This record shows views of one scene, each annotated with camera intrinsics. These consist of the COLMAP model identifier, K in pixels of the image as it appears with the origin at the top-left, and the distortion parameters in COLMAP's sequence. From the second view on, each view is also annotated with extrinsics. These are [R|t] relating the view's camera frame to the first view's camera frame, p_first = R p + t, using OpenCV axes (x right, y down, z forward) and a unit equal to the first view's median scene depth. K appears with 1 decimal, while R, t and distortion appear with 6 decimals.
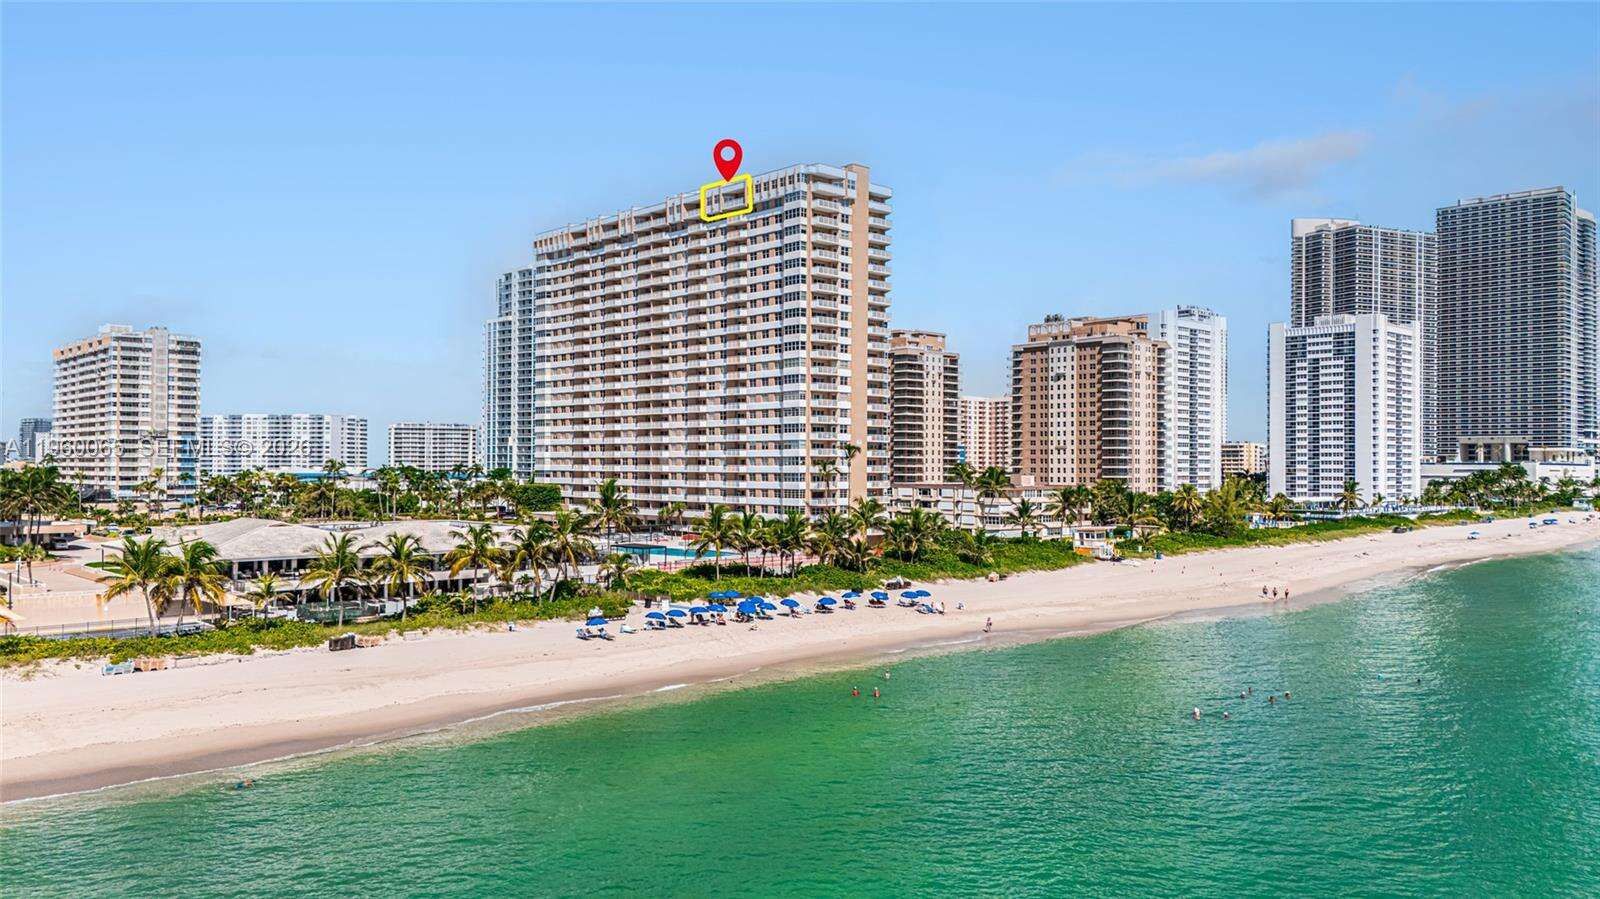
lens RADIAL K [[1192.4, 0, 800.0], [0, 1192.4, 449.5], [0, 0, 1]] dist [0.055046, -0.001555]
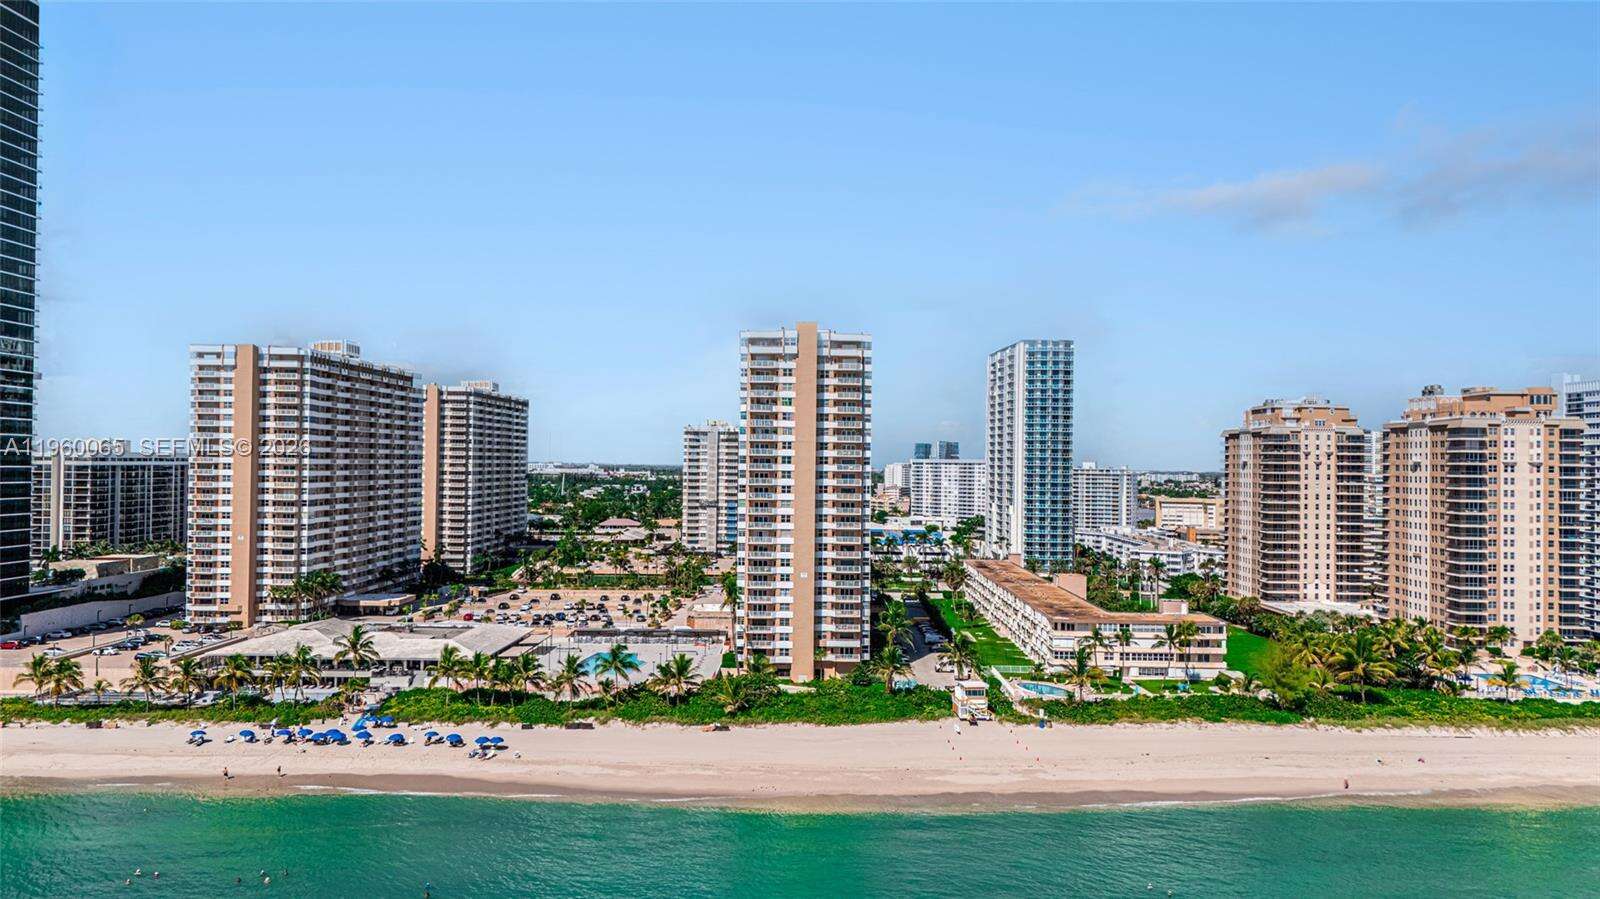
lens RADIAL K [[1192.4, 0, 800.0], [0, 1192.4, 449.5], [0, 0, 1]] dist [0.055046, -0.001555]
pose [[0.721211, -0.005304, -0.692695, 0.466347], [0.002390, 0.999984, -0.005169, -0.066960], [0.692711, 0.002072, 0.721212, 0.128958]]
